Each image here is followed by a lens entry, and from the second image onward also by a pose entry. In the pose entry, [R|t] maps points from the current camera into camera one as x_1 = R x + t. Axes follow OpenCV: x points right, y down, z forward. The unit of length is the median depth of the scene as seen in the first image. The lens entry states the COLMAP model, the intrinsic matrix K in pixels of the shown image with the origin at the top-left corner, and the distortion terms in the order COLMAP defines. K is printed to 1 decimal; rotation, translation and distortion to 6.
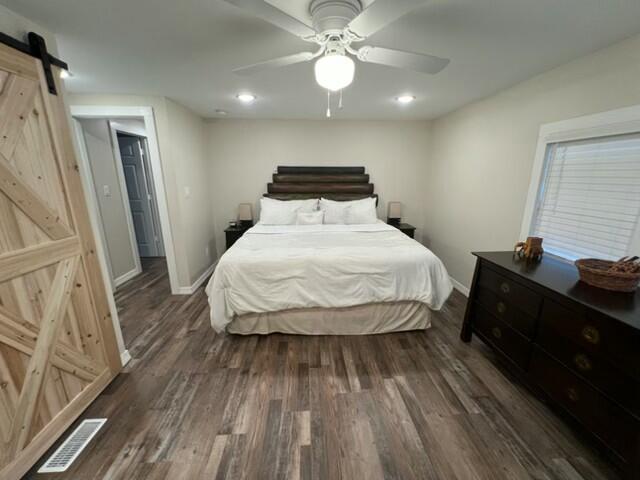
lens RADIAL K [[257.8, 0, 320.0], [0, 257.8, 240.0], [0, 0, 1]] dist [-0.002498, -0.000107]
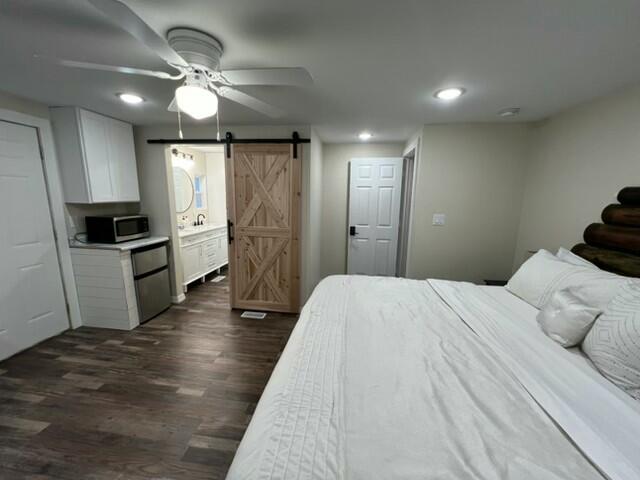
lens RADIAL K [[255.7, 0, 320.3], [0, 255.7, 241.0], [0, 0, 1]] dist [-0.000321, 0.000169]
pose [[-0.190765, 0.169465, -0.966897, 0.858170], [-0.262696, 0.940247, 0.216623, -0.392408], [0.945832, 0.295325, -0.134849, 1.451944]]
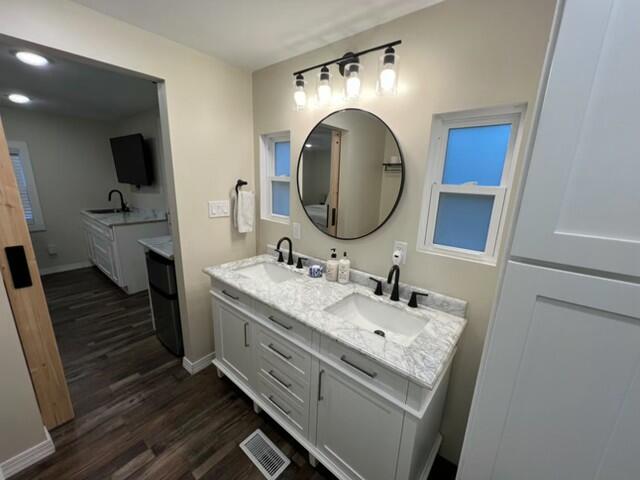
lens RADIAL K [[257.8, 0, 320.0], [0, 257.8, 240.0], [0, 0, 1]] dist [-0.002361, 0.000235]
pose [[-0.731363, -0.183590, 0.656812, -2.089499], [0.137069, 0.903863, 0.405271, -0.121829], [-0.668072, 0.386428, -0.635888, 0.323420]]
